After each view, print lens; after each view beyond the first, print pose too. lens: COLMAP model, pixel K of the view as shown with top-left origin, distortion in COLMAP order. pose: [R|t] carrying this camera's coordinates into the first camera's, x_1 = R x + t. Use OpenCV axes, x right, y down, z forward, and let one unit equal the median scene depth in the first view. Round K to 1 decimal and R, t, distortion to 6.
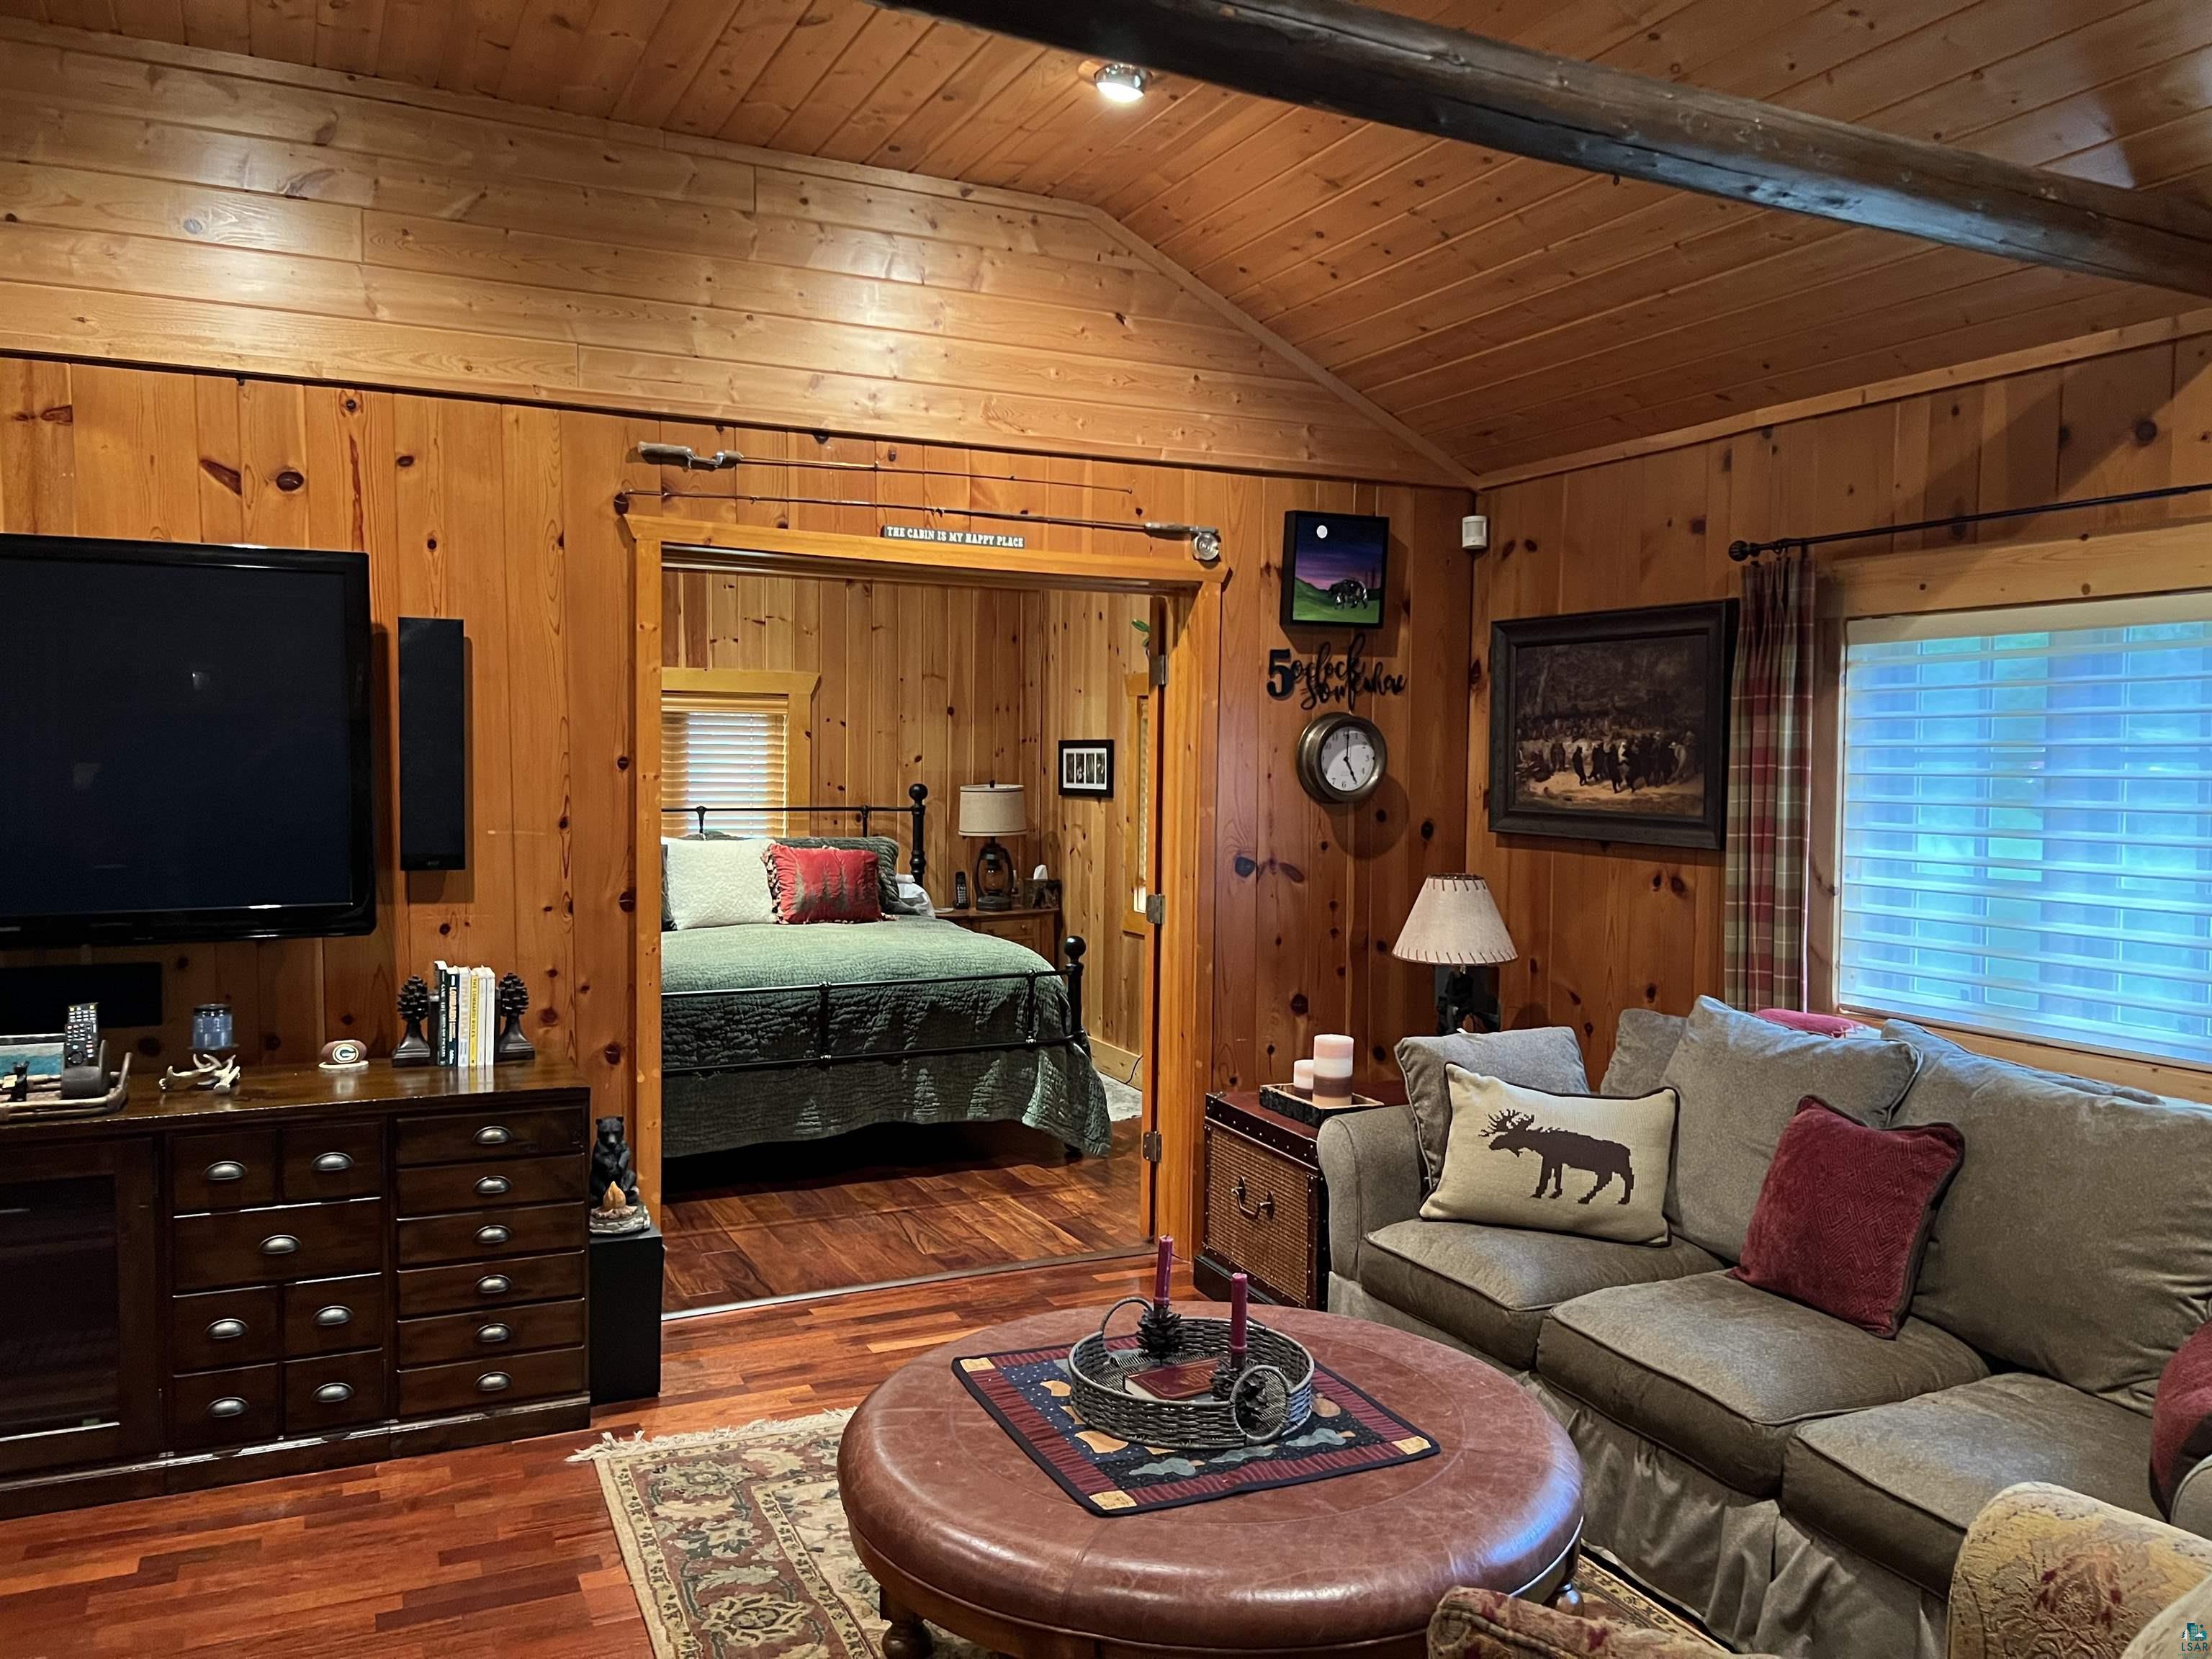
lens RADIAL K [[1666.3, 0, 1116.5], [0, 1666.3, 829.8], [0, 0, 1]] dist [0.085283, -0.136671]
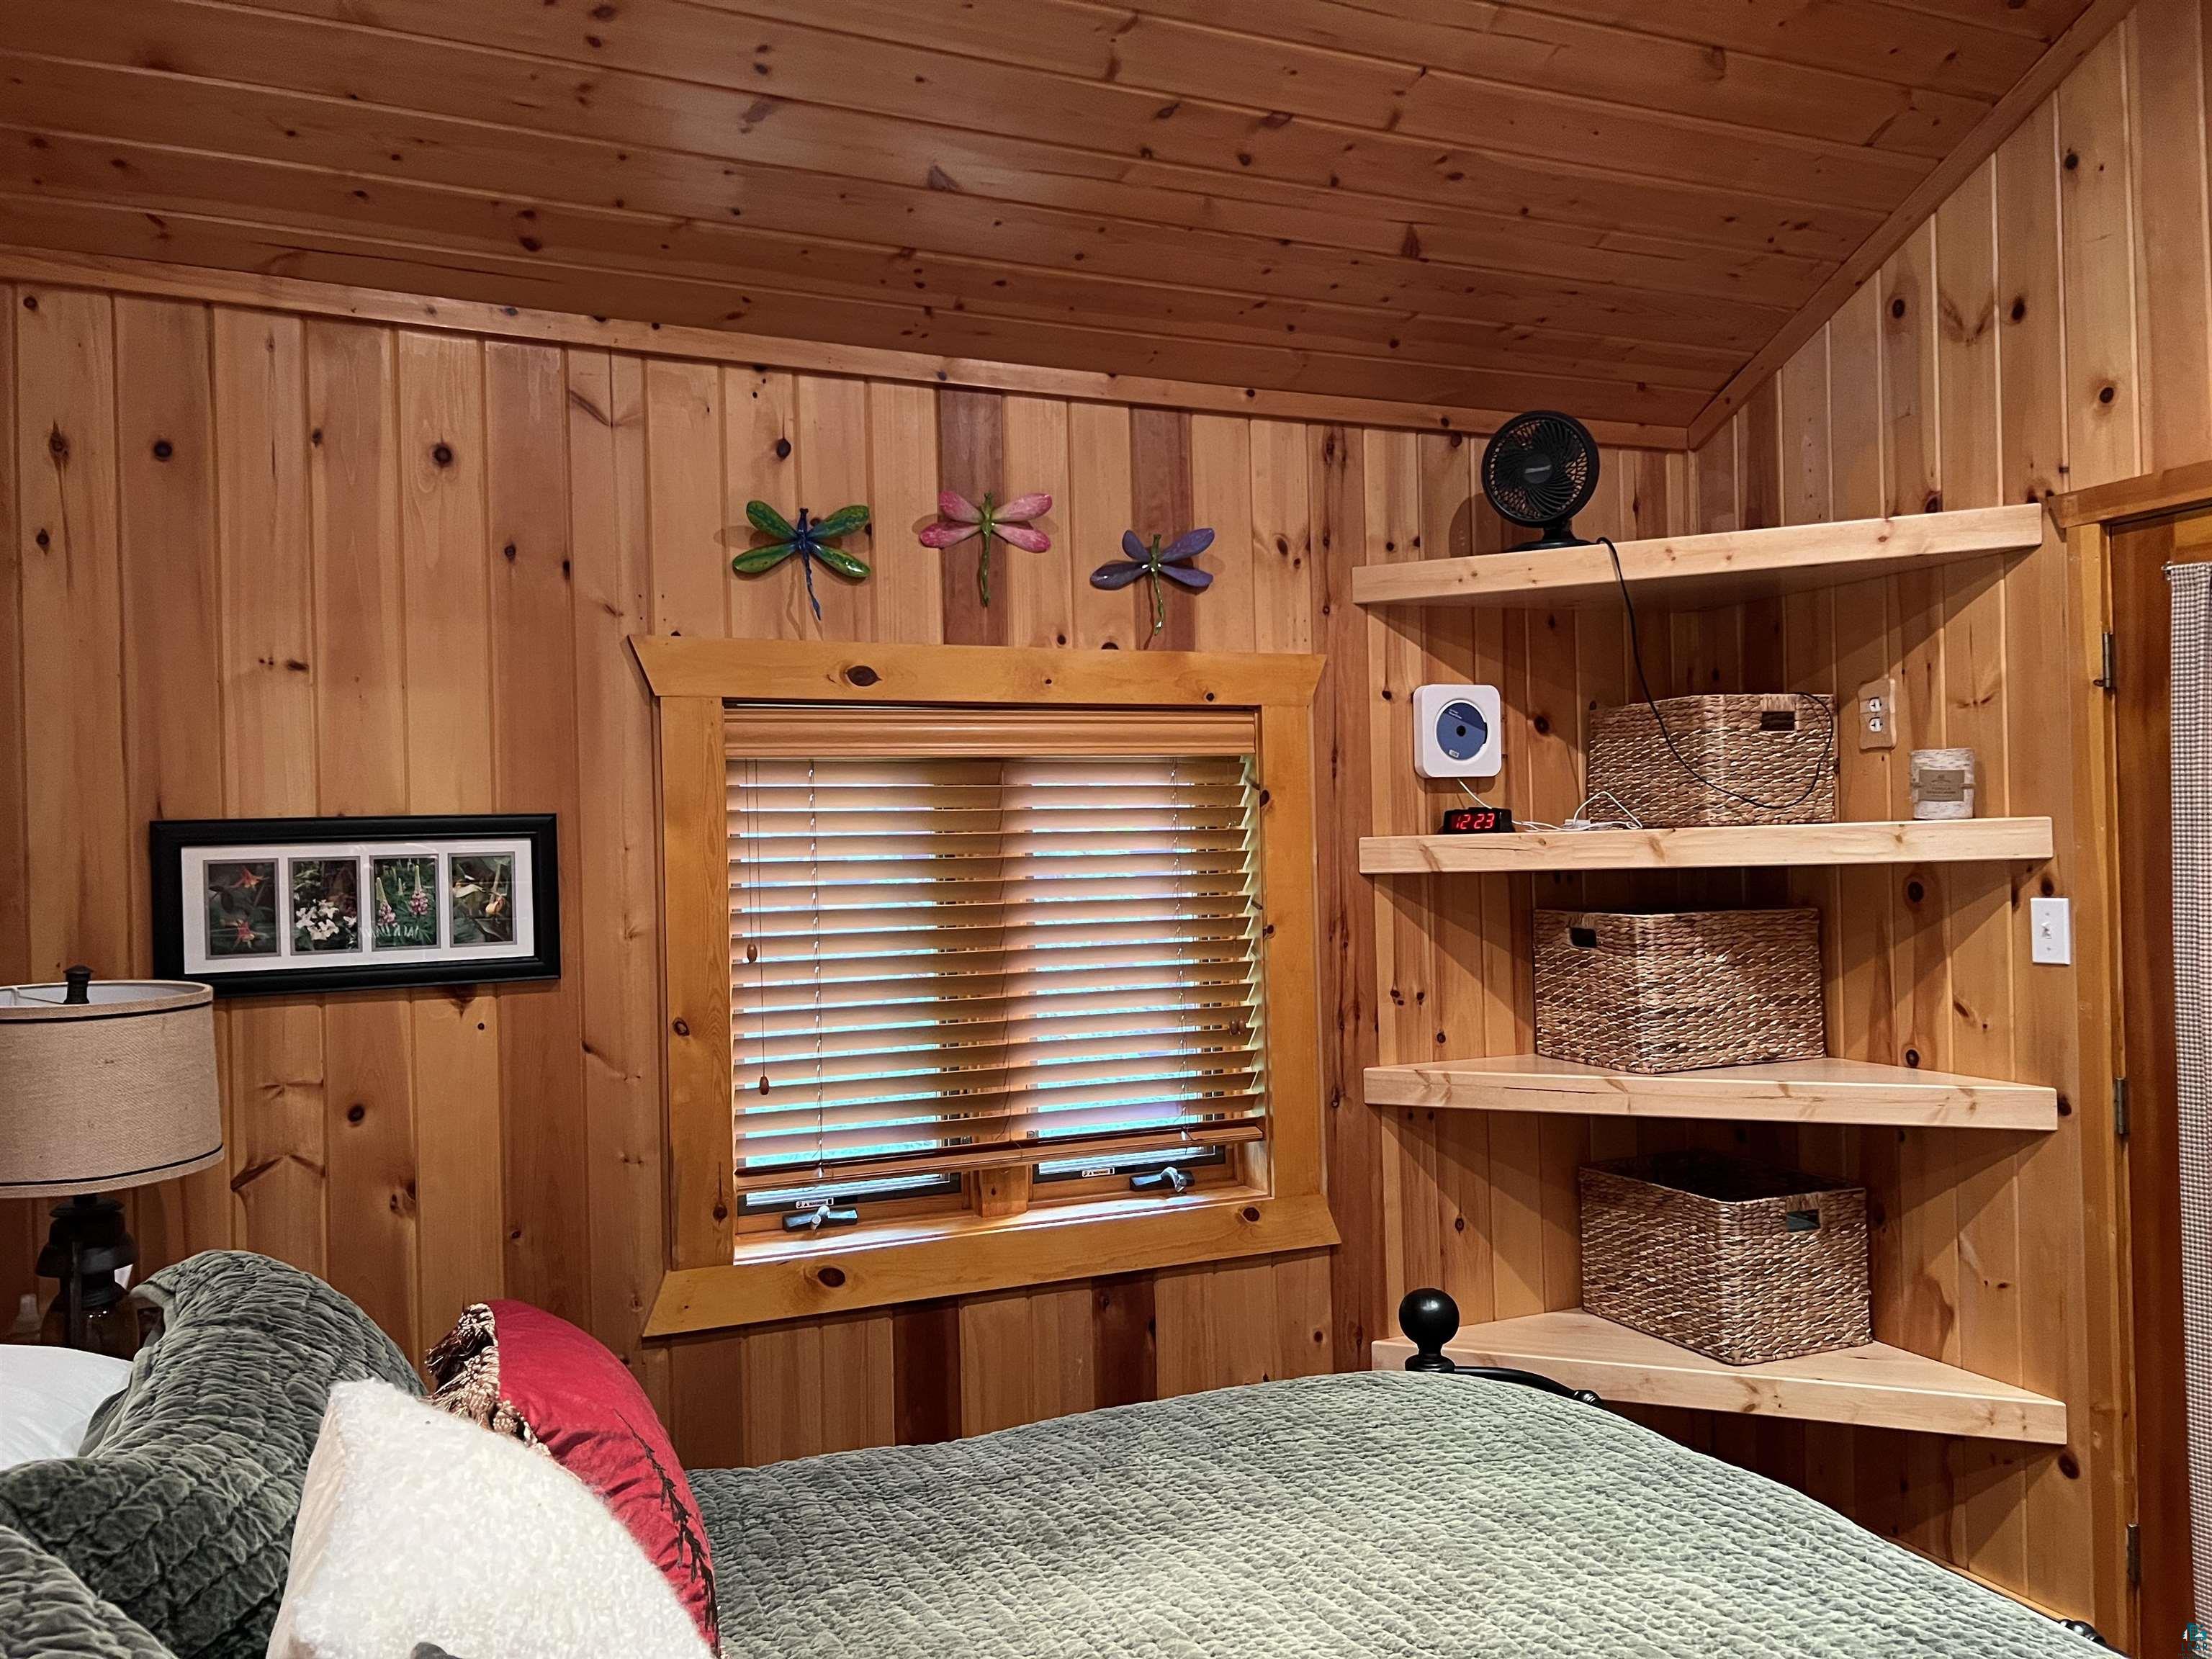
lens RADIAL K [[1670.2, 0, 1122.3], [0, 1670.2, 840.1], [0, 0, 1]] dist [0.038927, -0.043907]
pose [[0.029052, -0.012291, 0.999502, -0.350963], [0.064473, 0.997865, 0.010397, -0.044157], [-0.997496, 0.064139, 0.029782, 0.860098]]
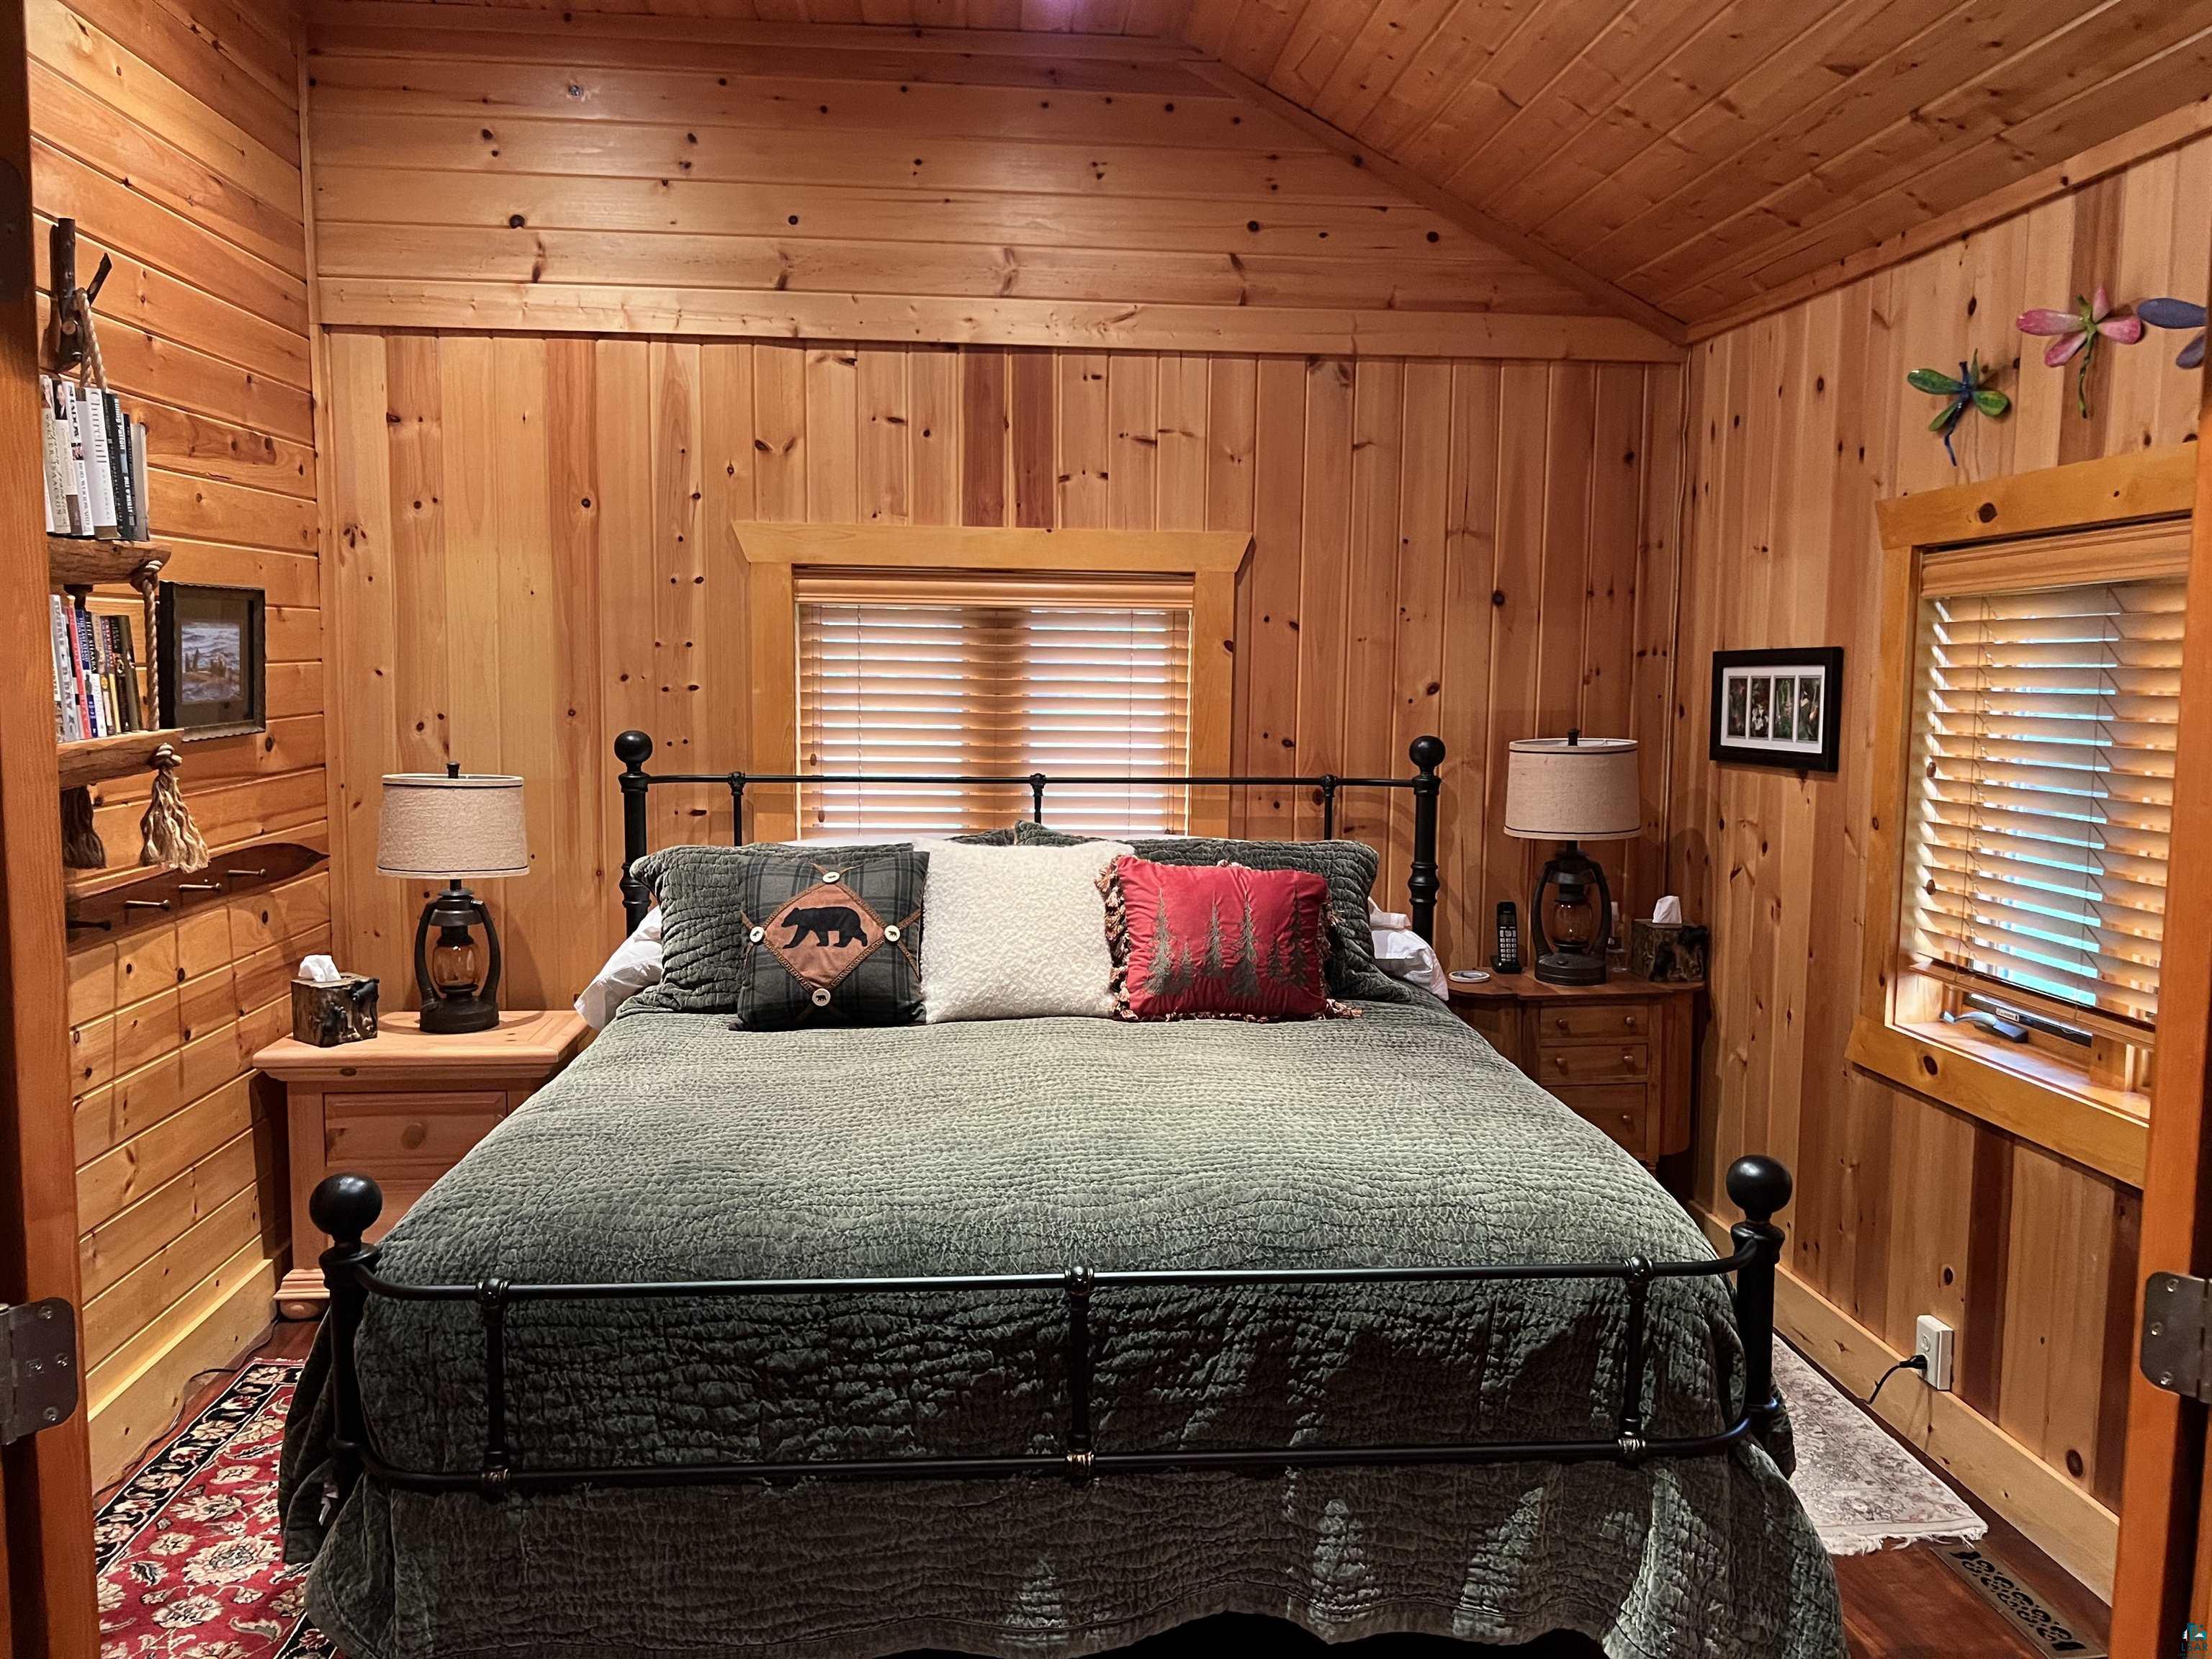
lens RADIAL K [[1666.3, 0, 1116.5], [0, 1666.3, 829.8], [0, 0, 1]] dist [0.085283, -0.136671]
pose [[0.935325, 0.030700, -0.352455, -0.023909], [-0.015037, 0.998777, 0.047092, -0.022111], [0.353470, -0.038746, 0.934643, 0.481302]]
